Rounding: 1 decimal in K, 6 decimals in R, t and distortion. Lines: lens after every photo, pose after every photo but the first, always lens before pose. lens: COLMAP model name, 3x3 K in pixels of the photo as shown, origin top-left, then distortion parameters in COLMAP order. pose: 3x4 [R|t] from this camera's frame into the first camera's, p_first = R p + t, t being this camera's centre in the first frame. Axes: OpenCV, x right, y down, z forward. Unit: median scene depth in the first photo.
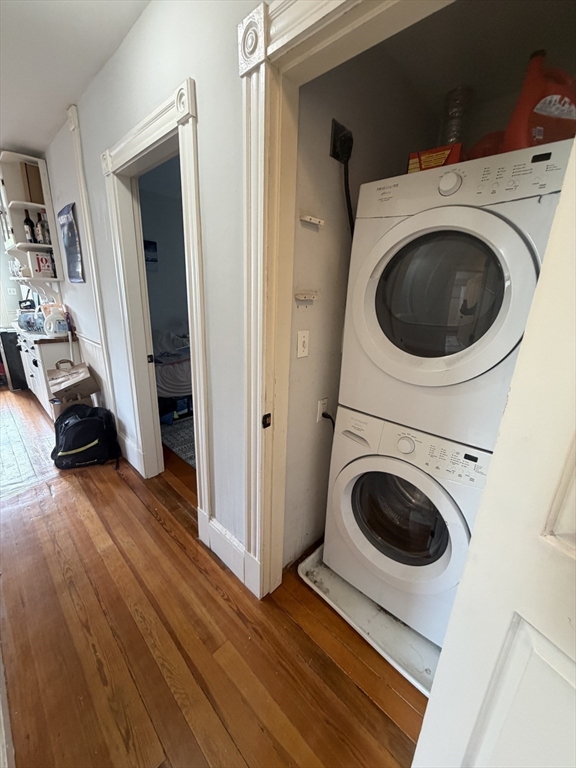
lens RADIAL K [[307.2, 0, 290.1], [0, 307.2, 382.5], [0, 0, 1]] dist [0.000007, -0.000076]
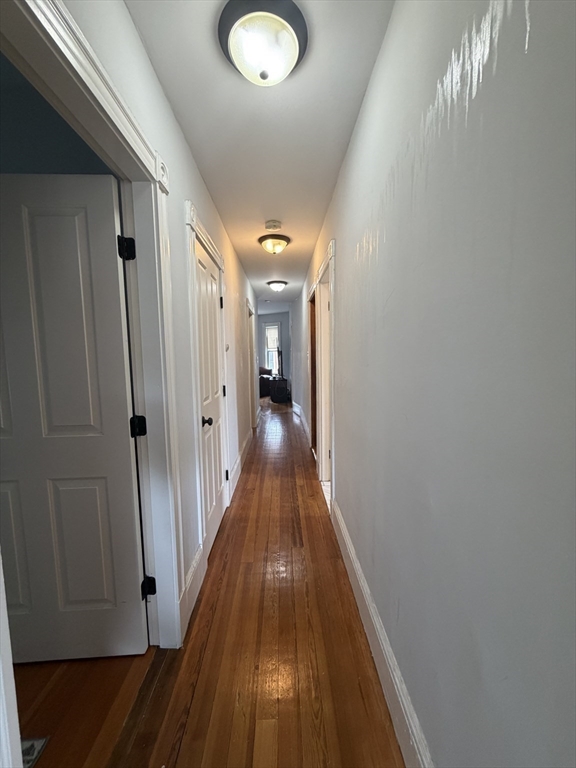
lens RADIAL K [[307.2, 0, 290.1], [0, 307.2, 382.5], [0, 0, 1]] dist [0.000007, -0.000076]
pose [[-0.715131, -0.087327, 0.693514, -1.065384], [0.191240, 0.929866, 0.314288, -0.339288], [-0.672321, 0.357385, -0.648275, 1.178378]]
